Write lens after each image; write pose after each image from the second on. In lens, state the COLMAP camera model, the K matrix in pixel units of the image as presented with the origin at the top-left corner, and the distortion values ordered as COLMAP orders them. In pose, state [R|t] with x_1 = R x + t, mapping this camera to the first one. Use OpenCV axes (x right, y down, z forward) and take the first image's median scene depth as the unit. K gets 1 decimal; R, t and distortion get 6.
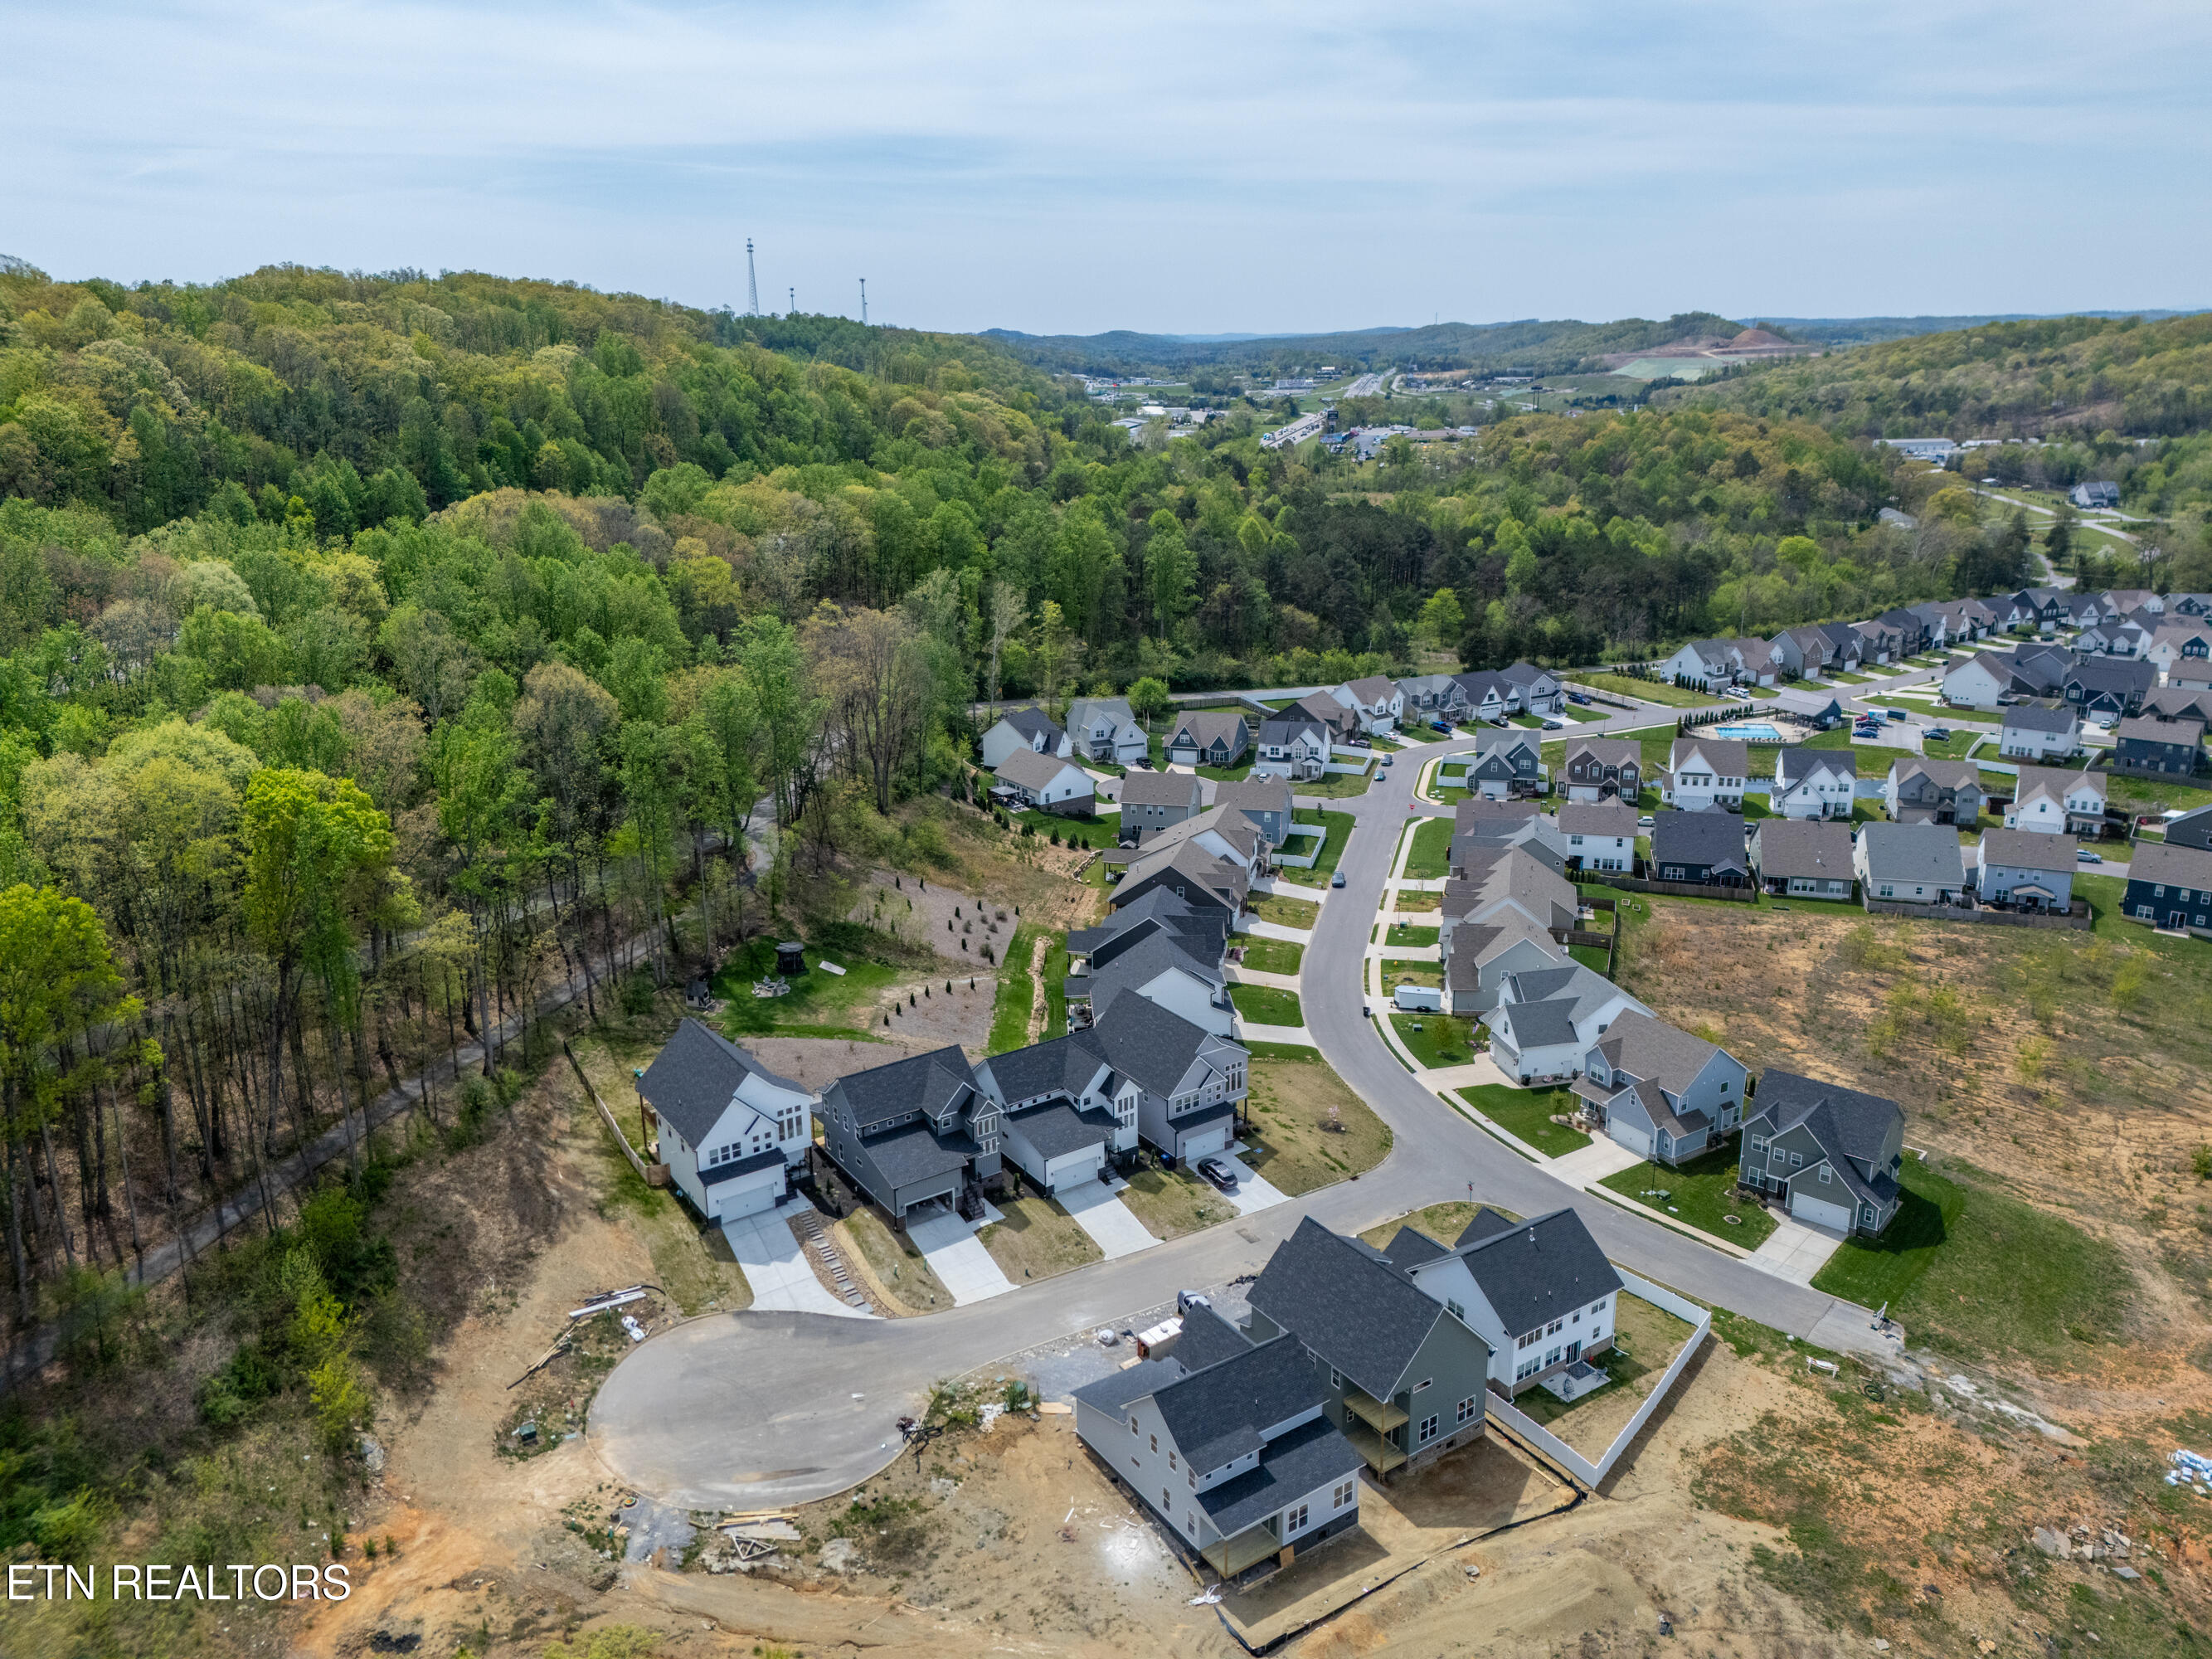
lens RADIAL K [[1621.7, 0, 1100.4], [0, 1621.7, 840.3], [0, 0, 1]] dist [0.082337, -0.085285]
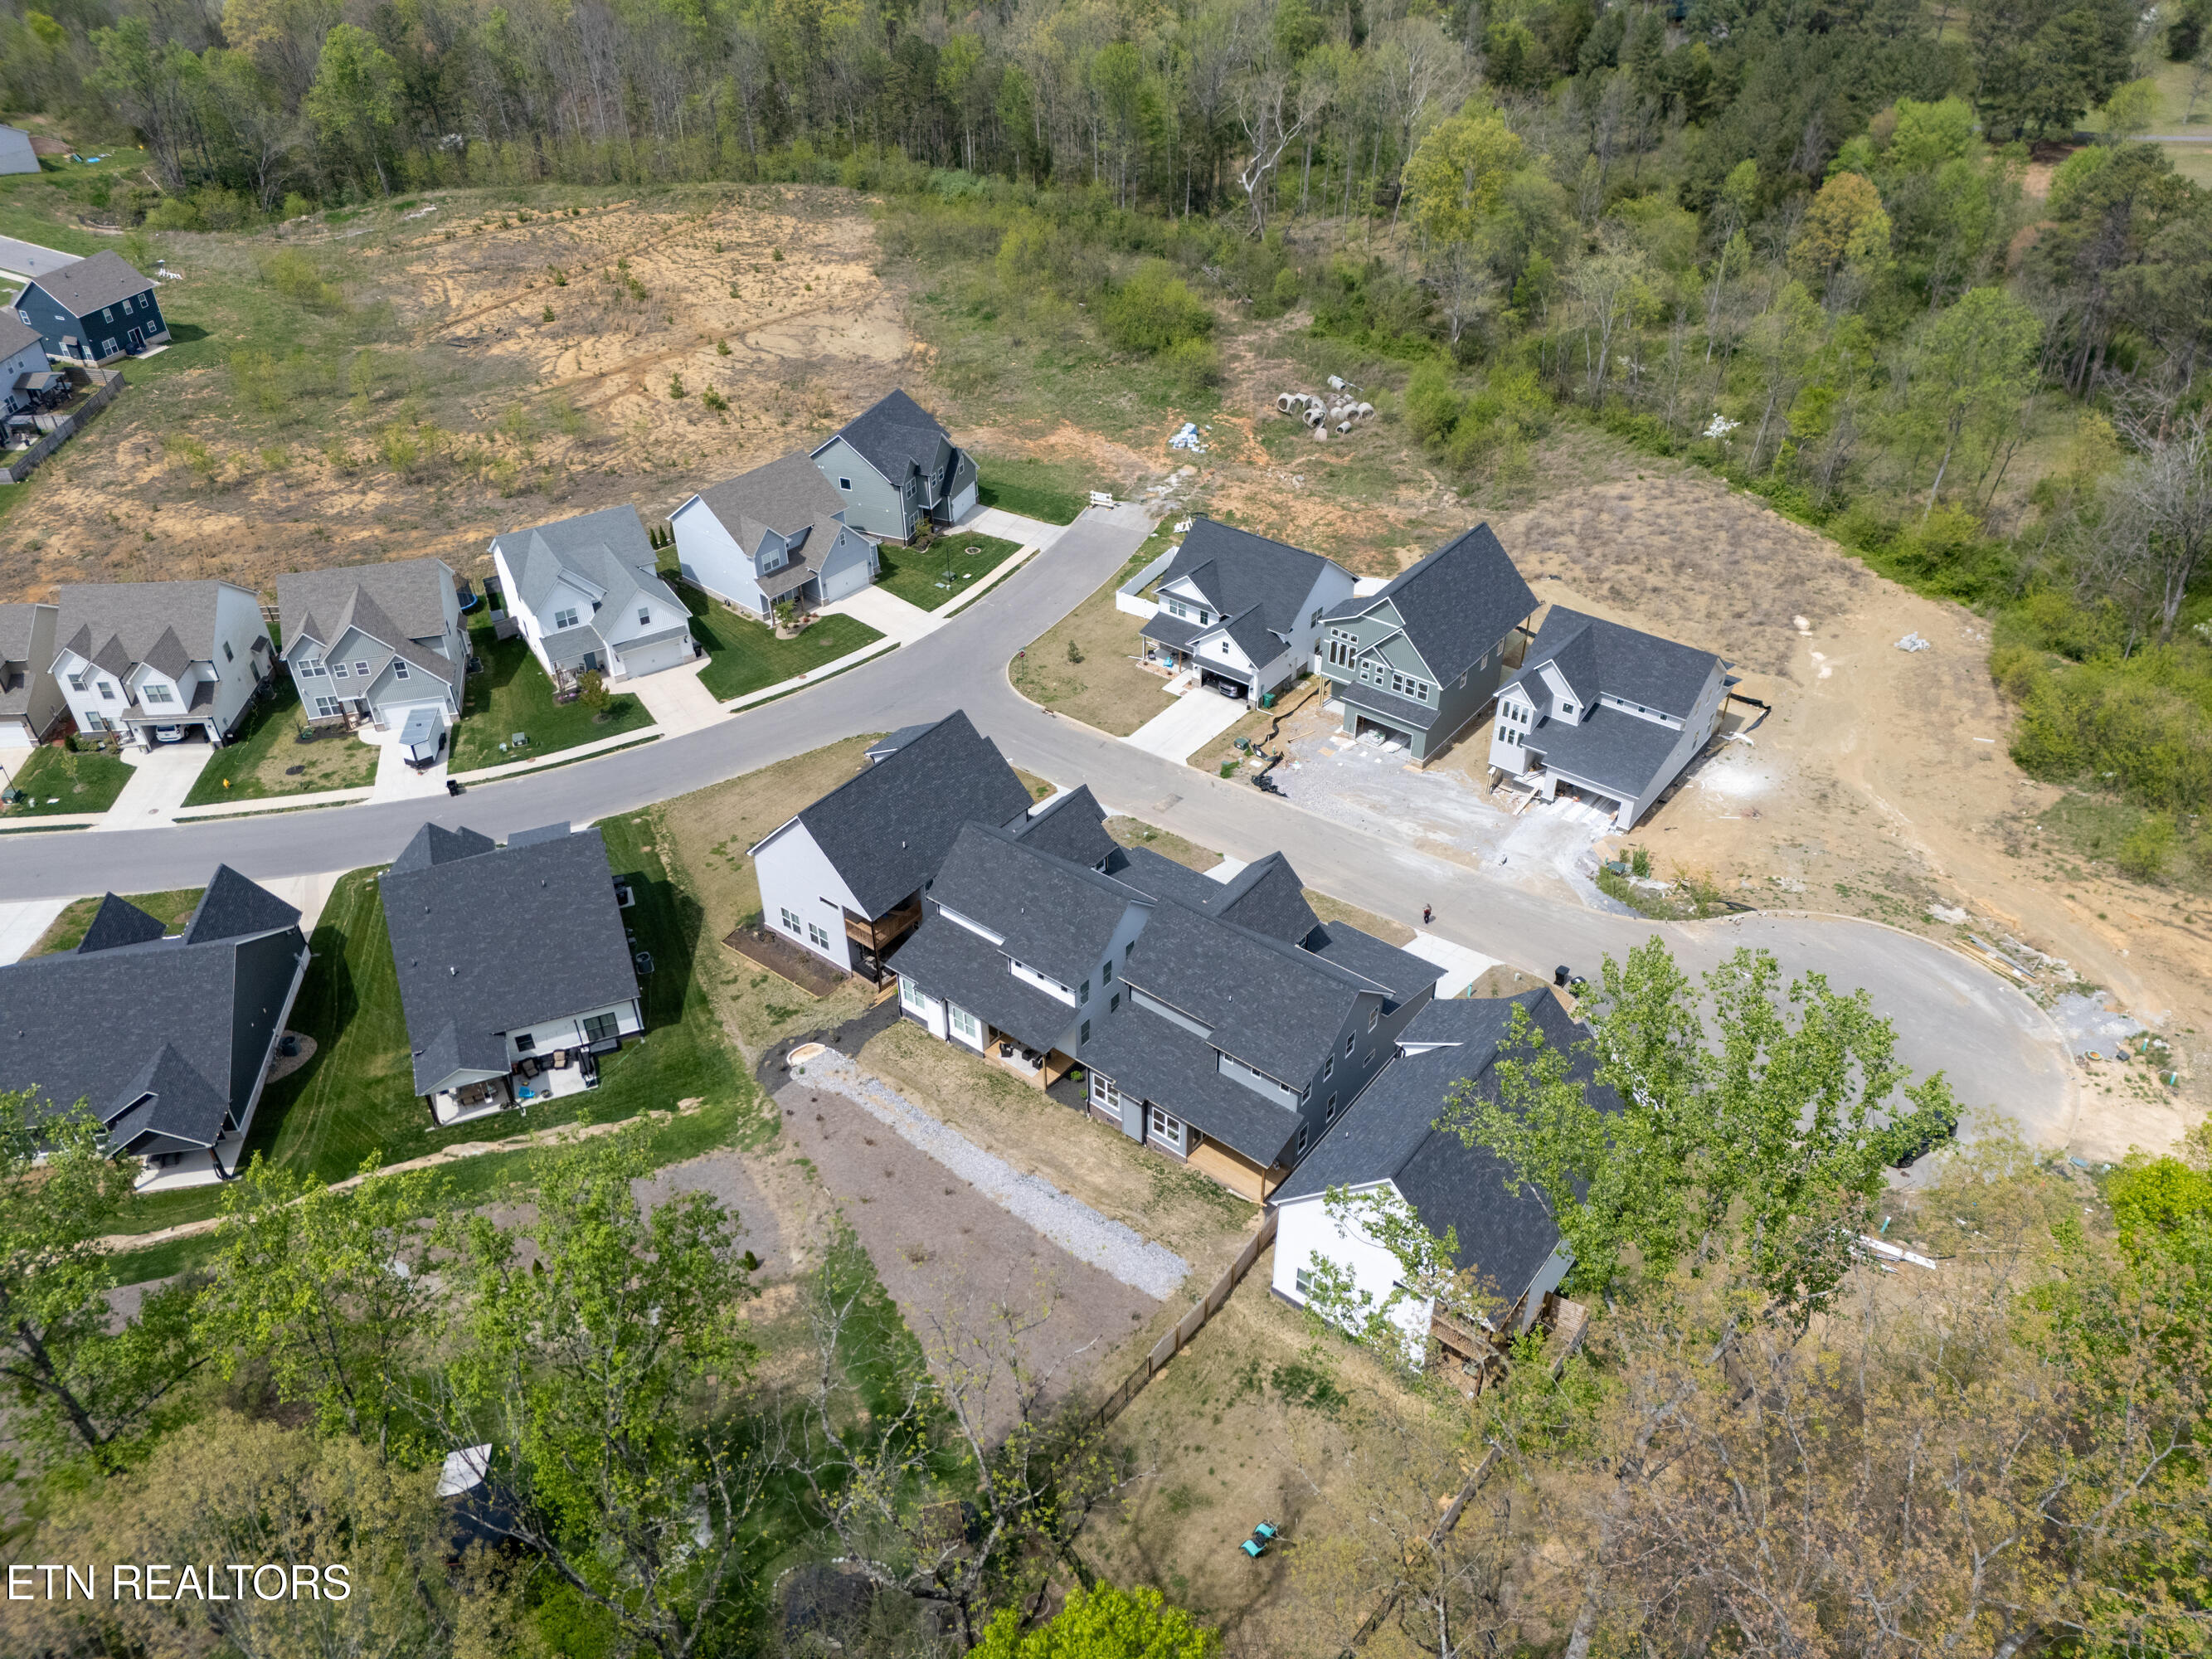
lens RADIAL K [[1621.7, 0, 1104.2], [0, 1621.7, 843.5], [0, 0, 1]] dist [0.082337, -0.085285]
pose [[-0.311185, -0.562911, 0.765699, -0.511604], [0.297512, 0.707501, 0.641037, -0.261051], [-0.902580, 0.427286, -0.052691, 1.043273]]
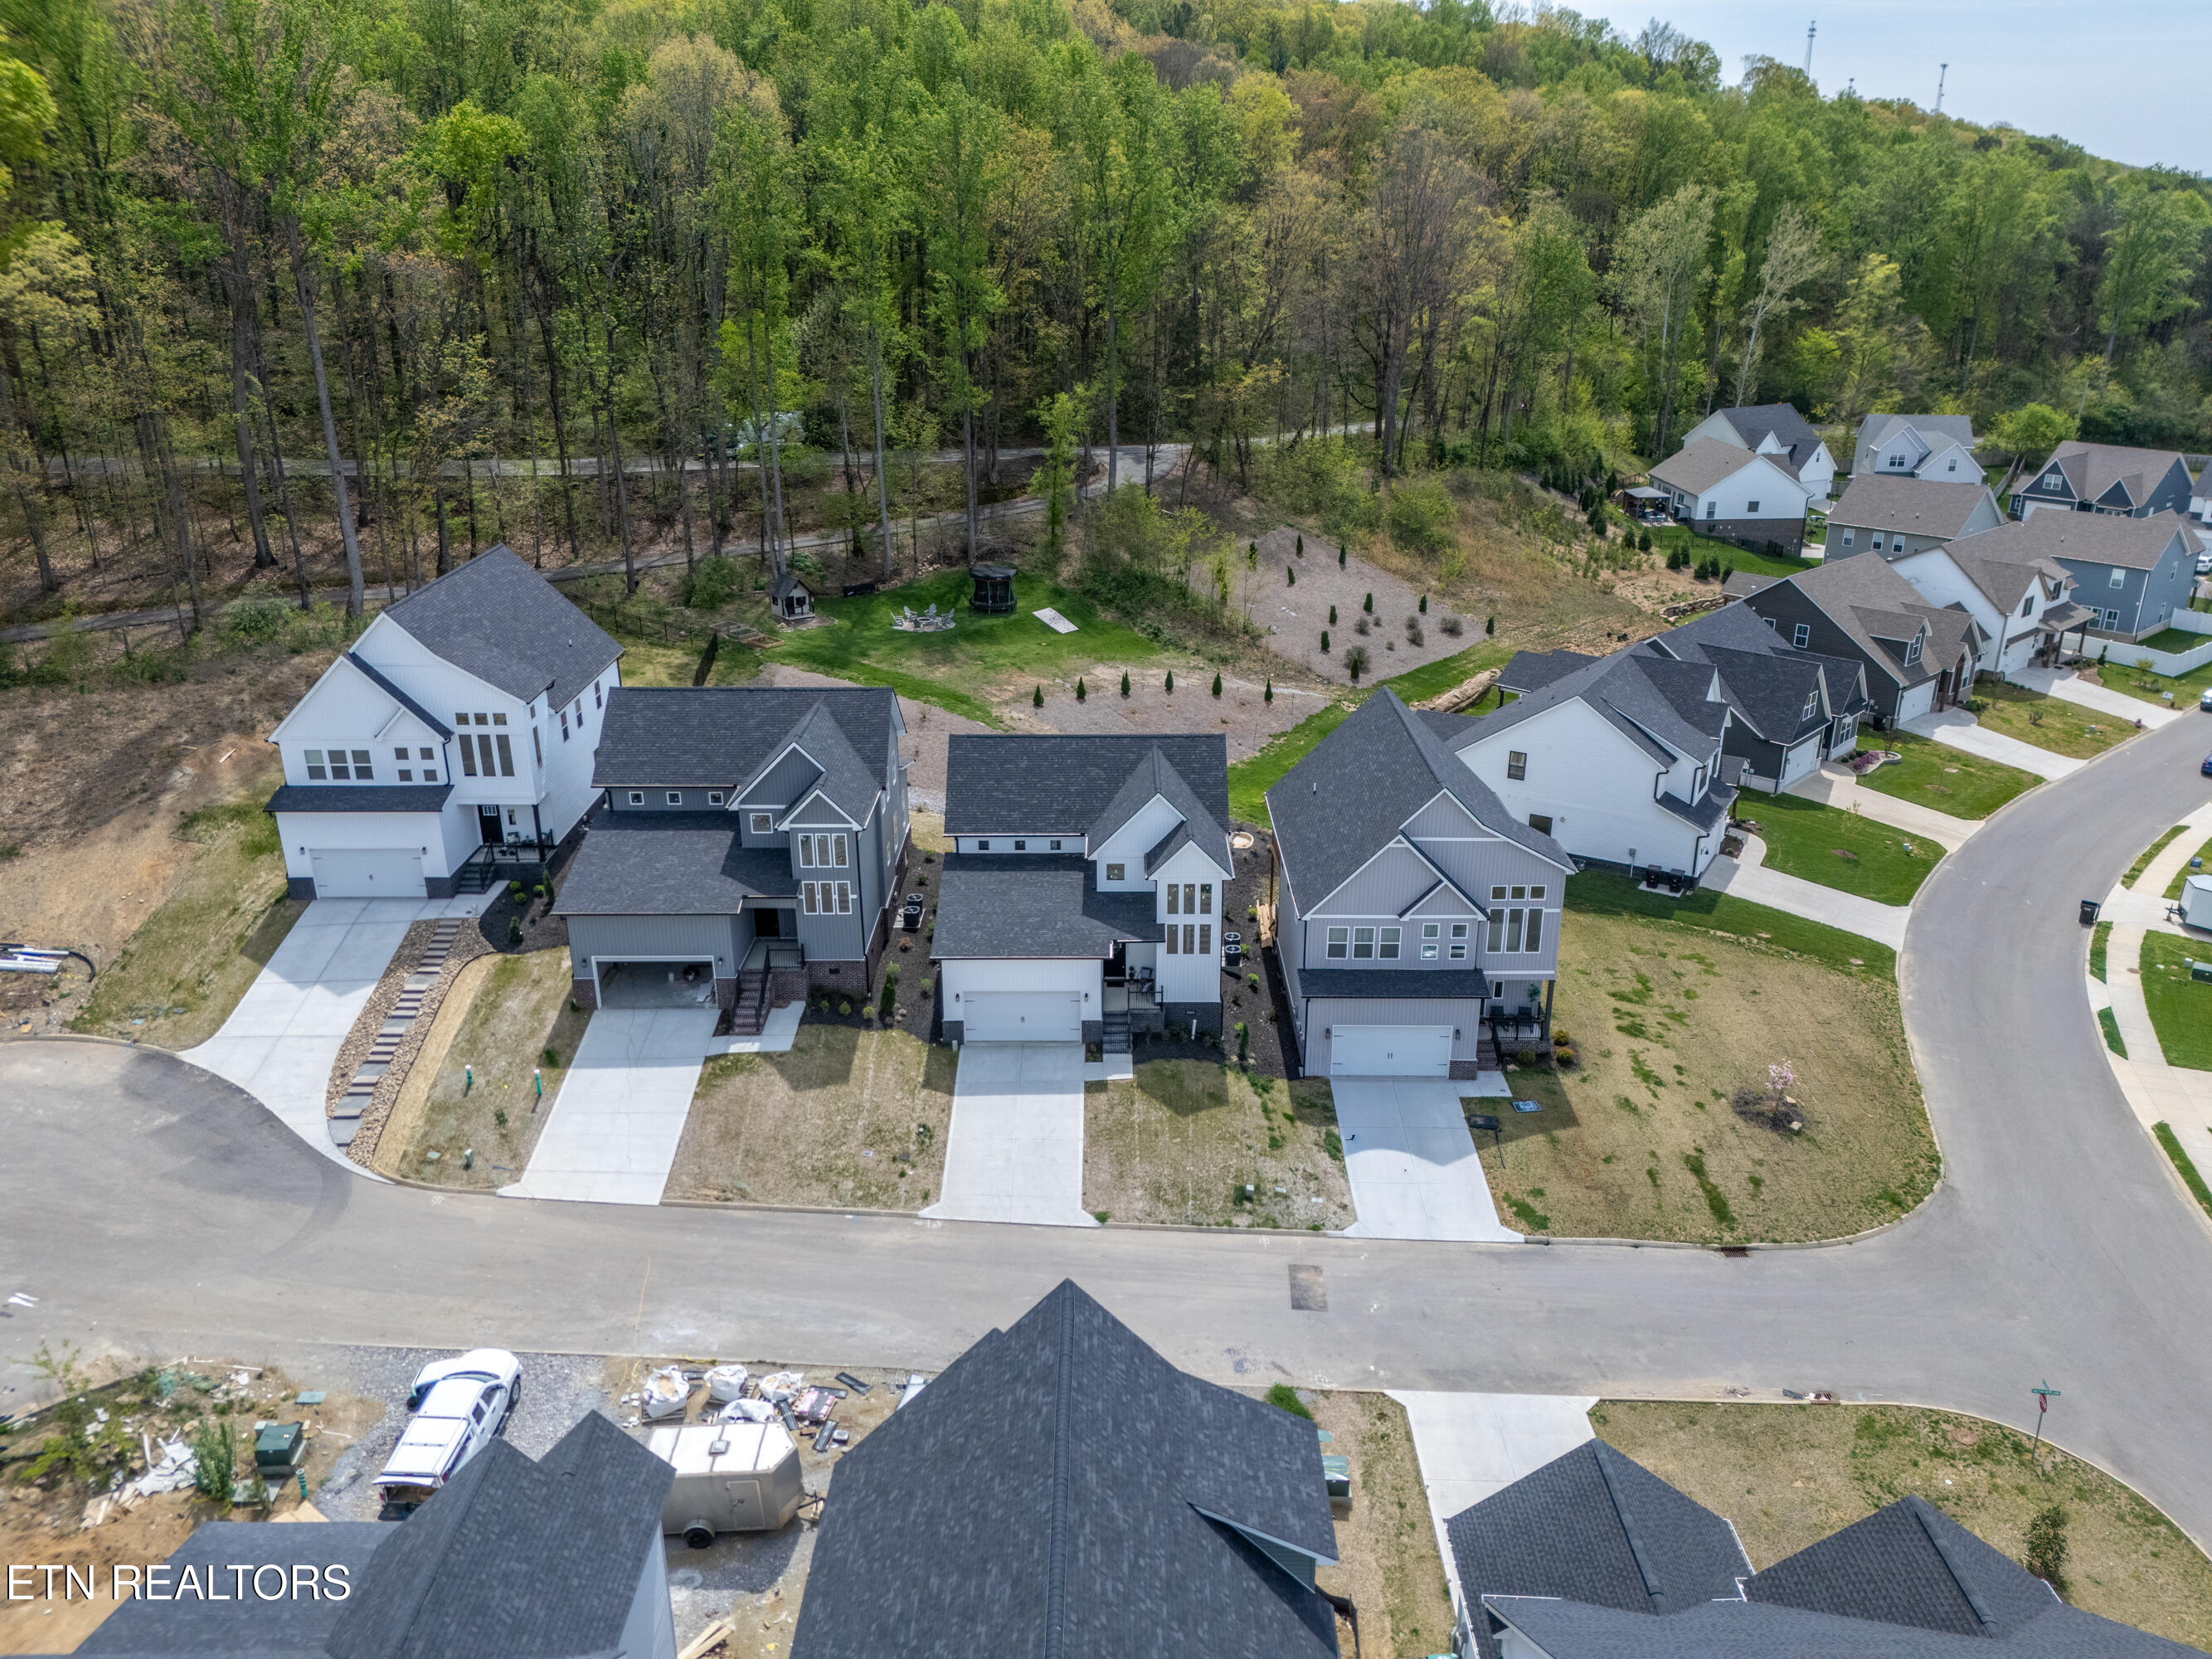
lens RADIAL K [[1621.7, 0, 1102.1], [0, 1621.7, 838.5], [0, 0, 1]] dist [0.082337, -0.085285]
pose [[0.827134, 0.216102, -0.518797, 0.216935], [-0.175758, 0.976279, 0.126448, 0.098496], [0.533816, -0.013406, 0.845494, 0.635112]]
